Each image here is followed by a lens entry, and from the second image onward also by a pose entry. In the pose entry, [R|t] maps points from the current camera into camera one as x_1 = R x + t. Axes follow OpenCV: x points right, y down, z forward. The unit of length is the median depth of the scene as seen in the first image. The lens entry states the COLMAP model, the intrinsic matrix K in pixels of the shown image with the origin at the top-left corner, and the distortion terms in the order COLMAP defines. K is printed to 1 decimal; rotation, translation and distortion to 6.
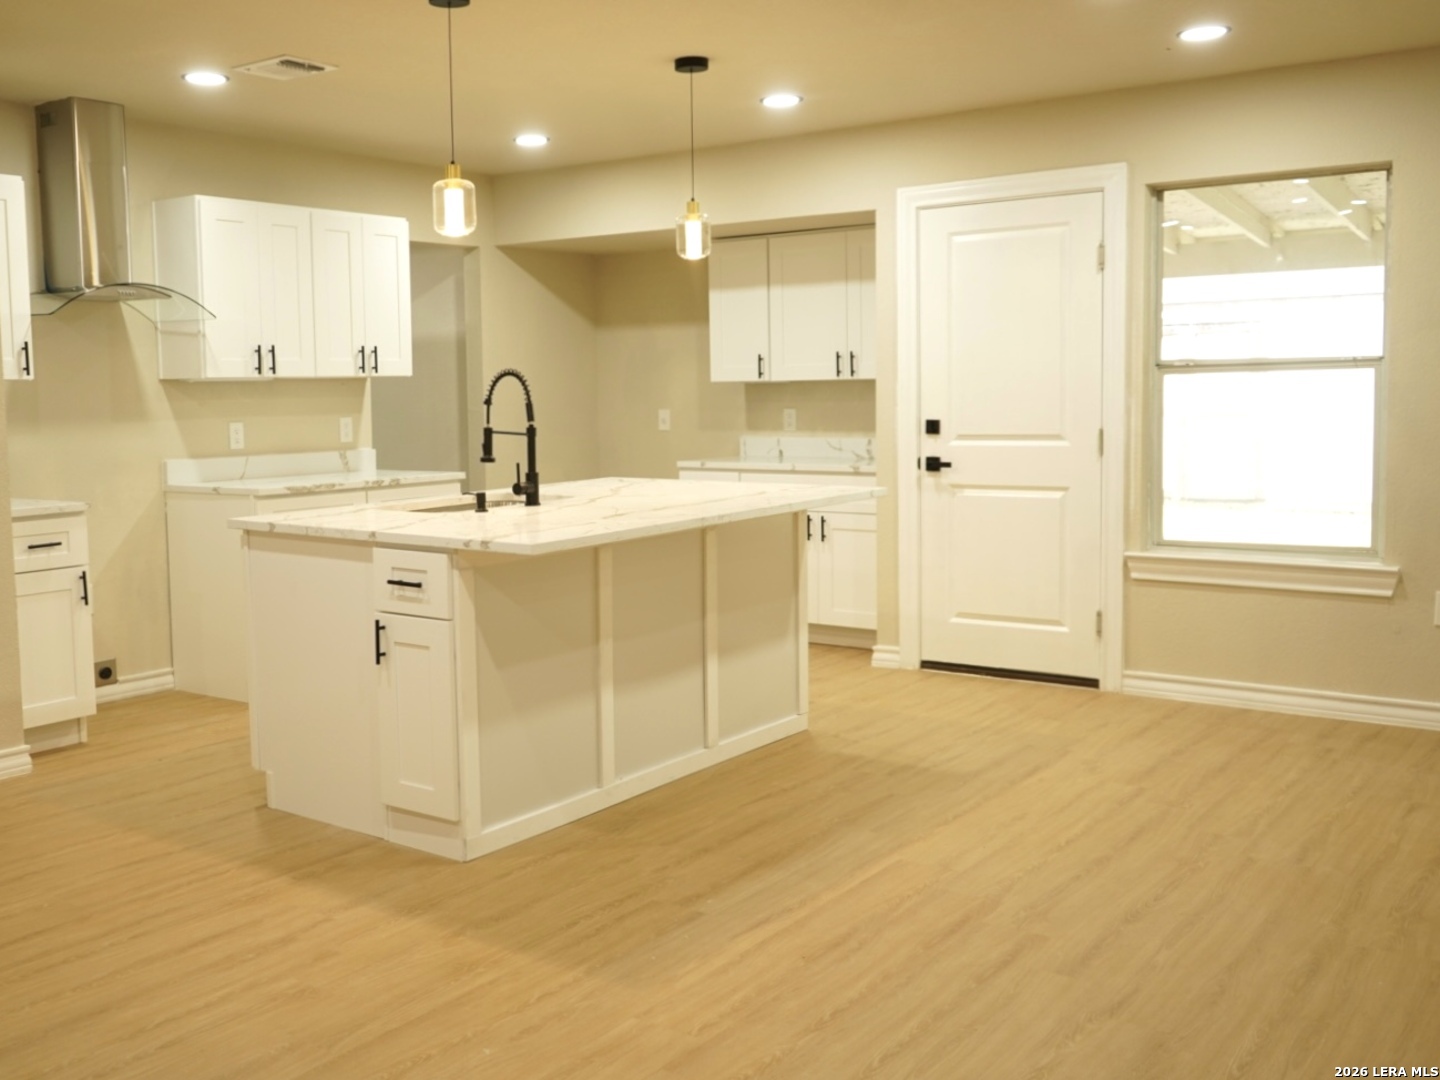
lens RADIAL K [[1412.6, 0, 655.4], [0, 1412.6, 505.7], [0, 0, 1]] dist [-0.020906, 0.000000]
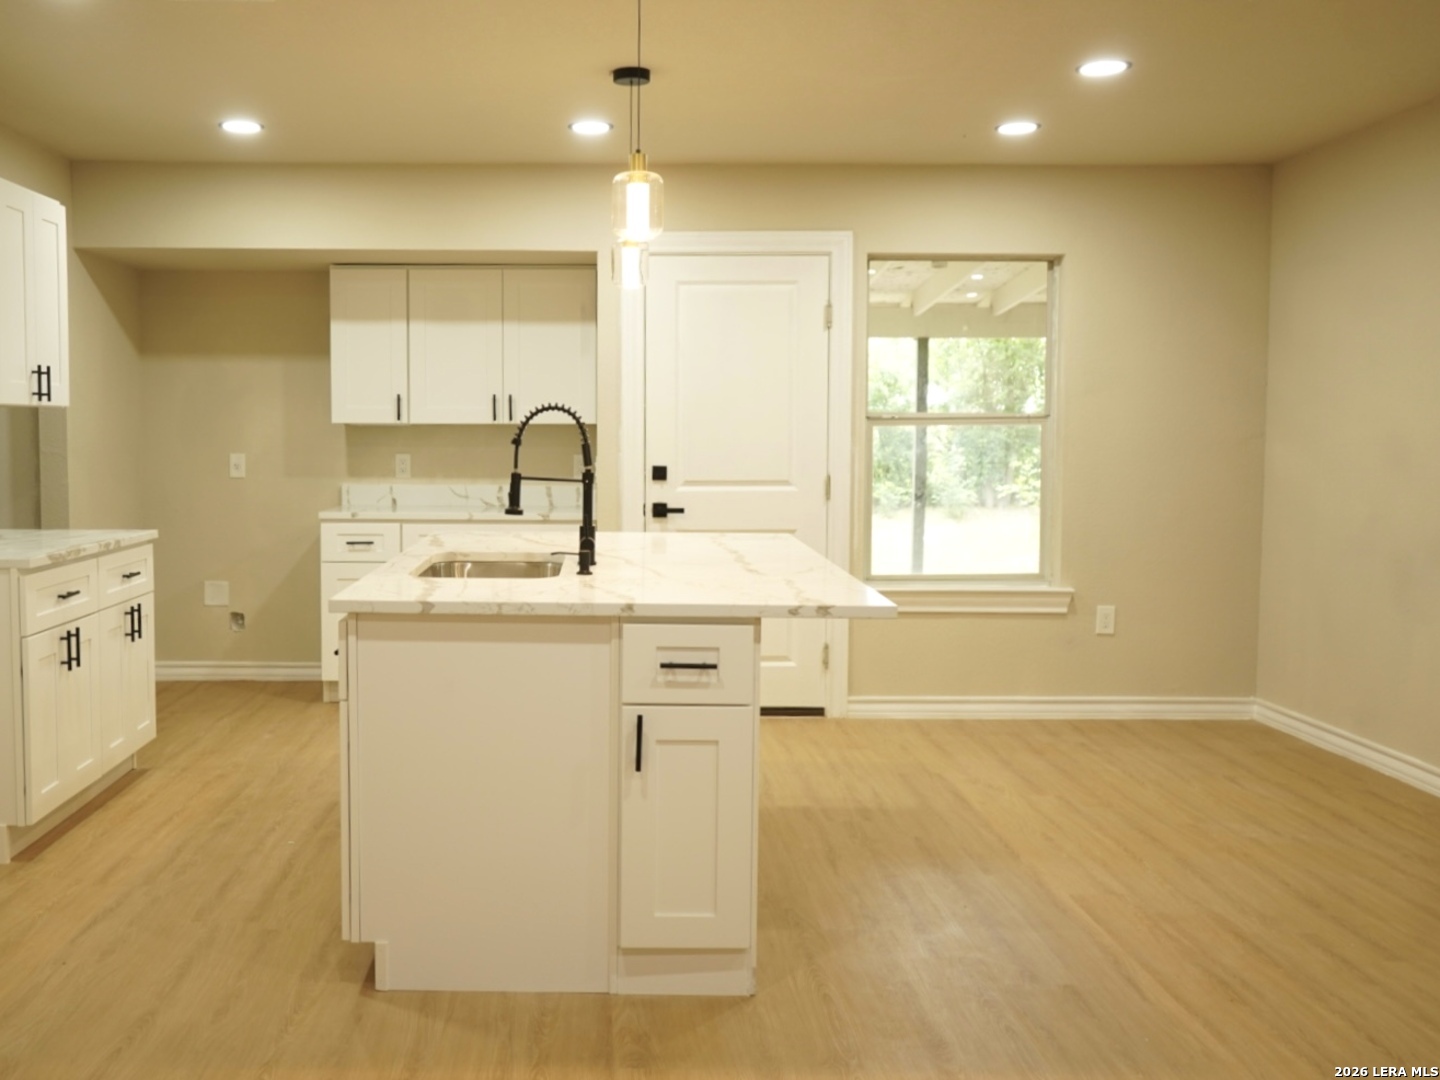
lens RADIAL K [[1368.8, 0, 623.1], [0, 1368.8, 519.6], [0, 0, 1]] dist [-0.011897, 0.000000]
pose [[0.797274, -0.019566, 0.603301, -0.445697], [0.033351, 0.999376, -0.011663, -0.013446], [-0.602696, 0.029419, 0.797428, 0.261382]]
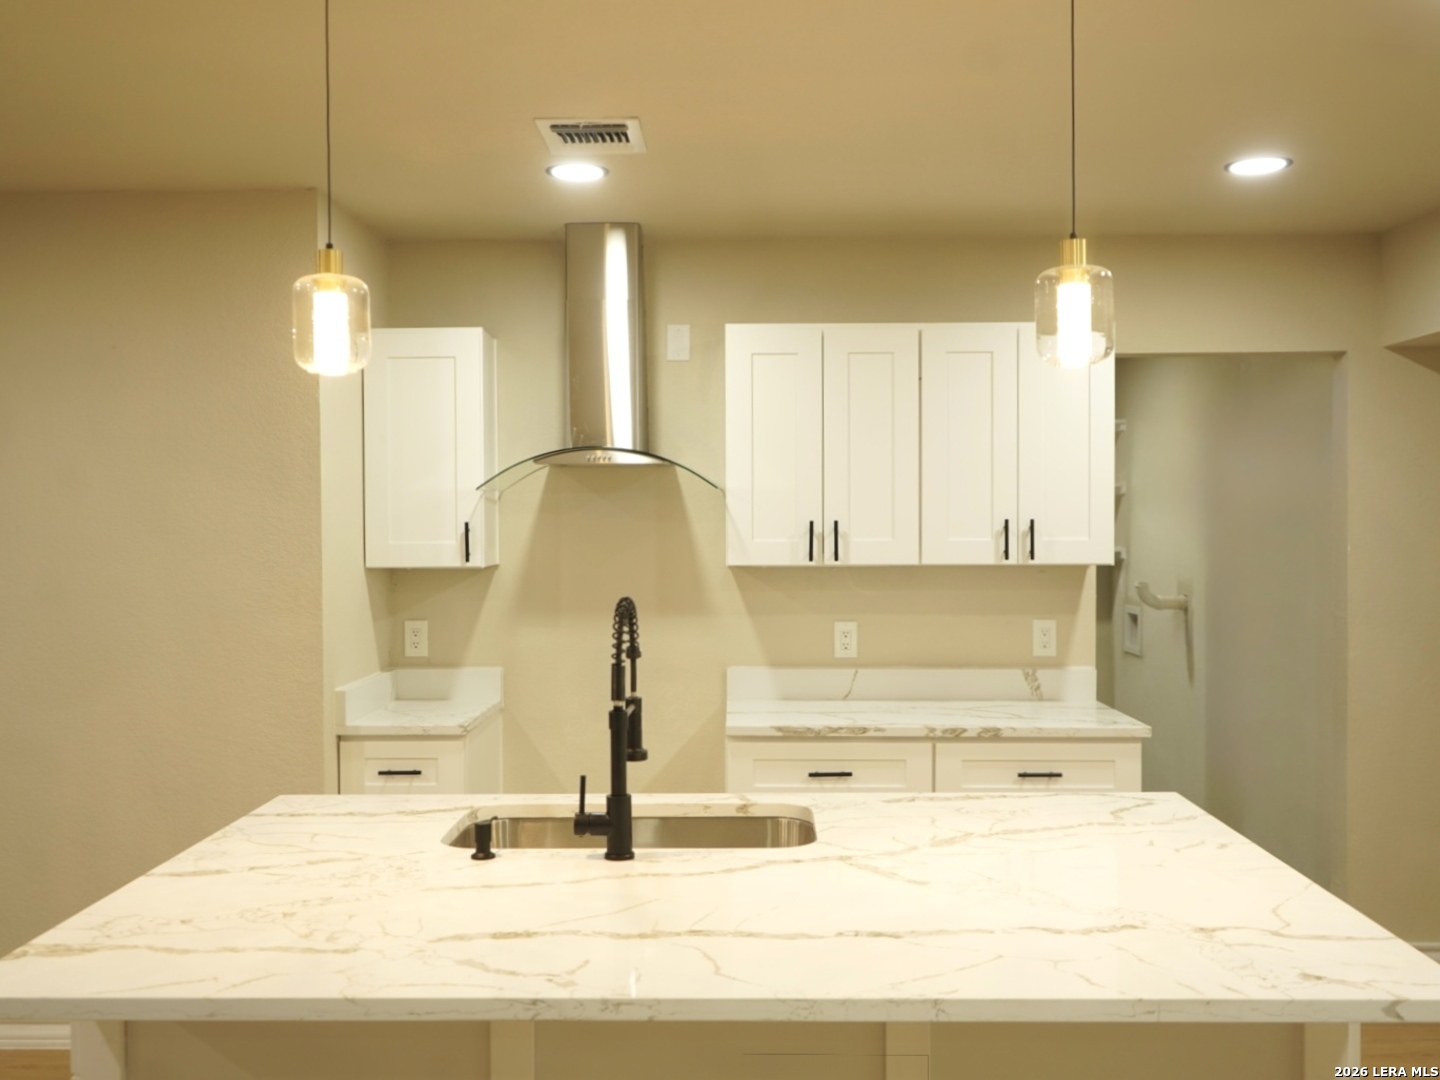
lens RADIAL K [[1400.8, 0, 729.8], [0, 1400.8, 538.5], [0, 0, 1]] dist [-0.000421, 0.000000]
pose [[0.578281, 0.025743, -0.815431, 0.287254], [-0.077581, 0.996708, -0.023552, -0.087371], [0.812141, 0.076882, 0.578374, 0.568432]]
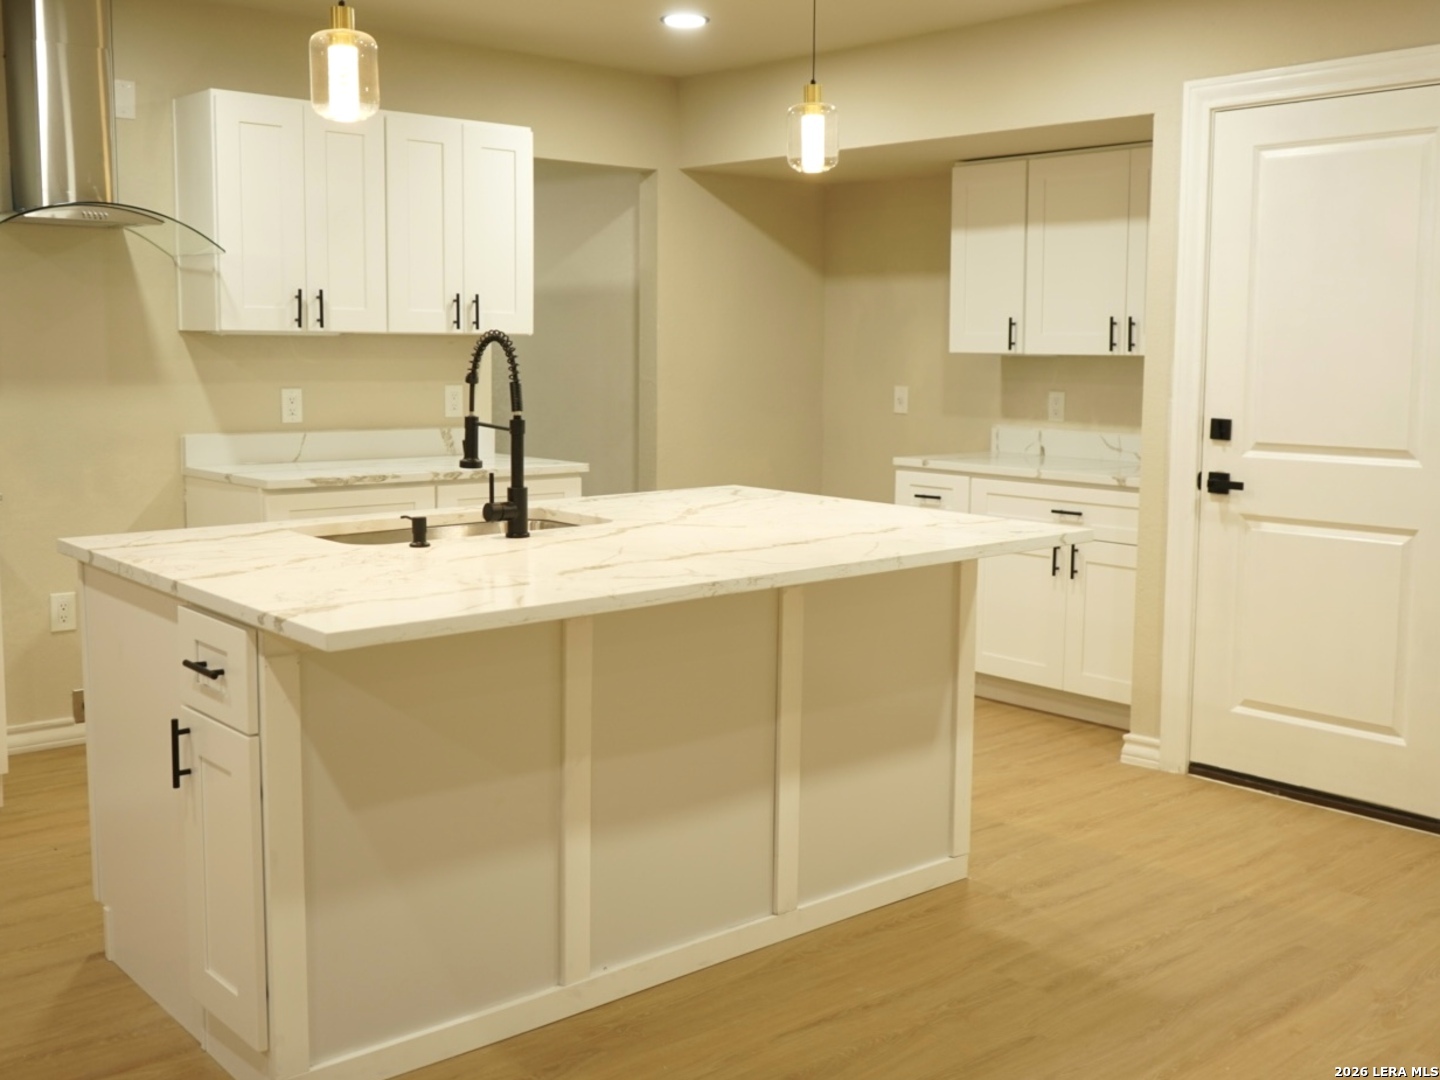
lens RADIAL K [[1496.9, 0, 763.0], [0, 1496.9, 503.0], [0, 0, 1]] dist [-0.017005, 0.000000]
pose [[0.981084, 0.048276, -0.187467, 0.125203], [-0.044283, 0.998695, 0.025433, -0.030948], [0.188450, -0.016650, 0.981942, 0.259335]]
